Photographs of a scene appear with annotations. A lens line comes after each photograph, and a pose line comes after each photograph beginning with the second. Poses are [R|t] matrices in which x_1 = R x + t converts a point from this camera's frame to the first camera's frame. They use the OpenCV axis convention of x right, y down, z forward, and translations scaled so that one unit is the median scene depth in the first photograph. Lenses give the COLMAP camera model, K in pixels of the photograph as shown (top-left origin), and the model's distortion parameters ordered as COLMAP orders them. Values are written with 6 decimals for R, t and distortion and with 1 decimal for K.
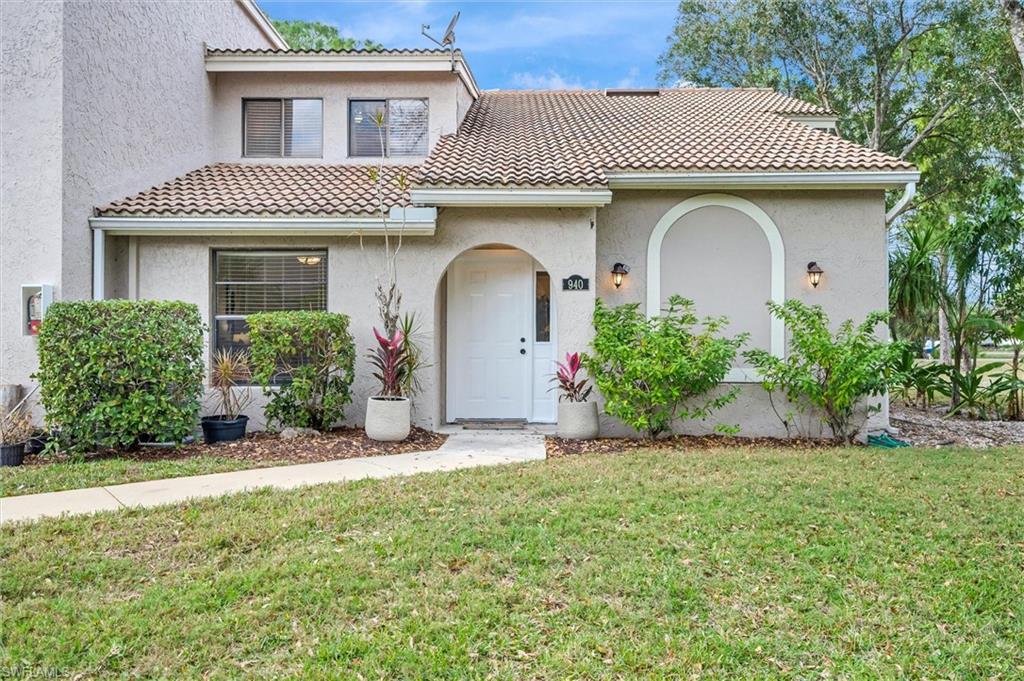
lens RADIAL K [[790.8, 0, 515.1], [0, 790.8, 340.6], [0, 0, 1]] dist [-0.005845, 0.000817]
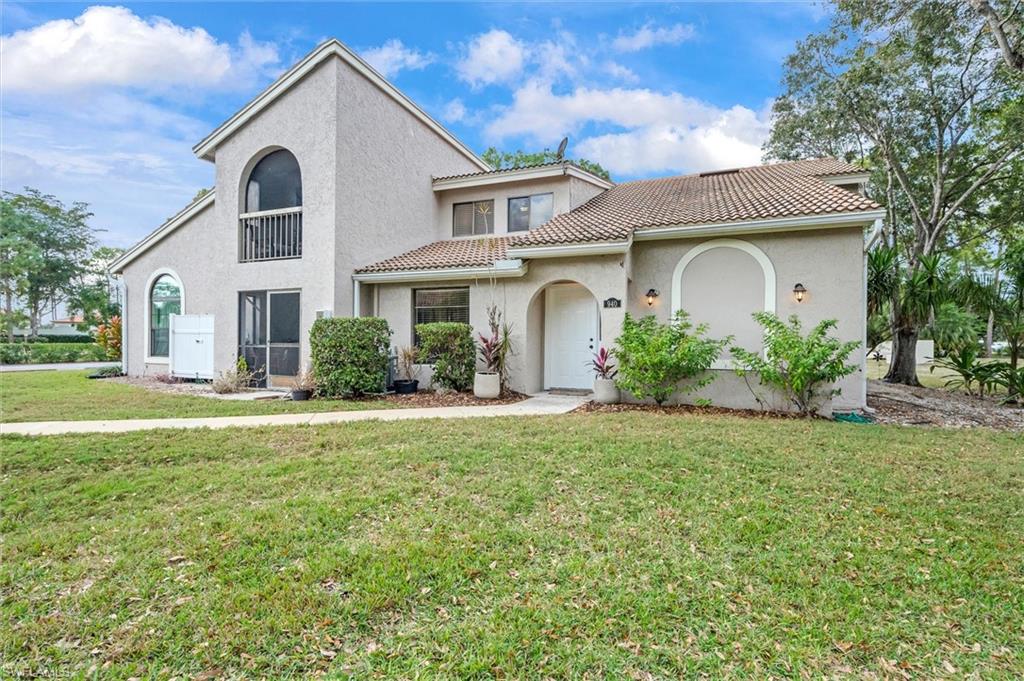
lens RADIAL K [[484.0, 0, 515.1], [0, 484.0, 342.7], [0, 0, 1]] dist [-0.002970, 0.000582]
pose [[0.929730, 0.006932, -0.368177, 0.250586], [-0.006237, 0.999976, 0.003076, 0.003605], [0.368189, -0.000563, 0.929751, 0.045932]]
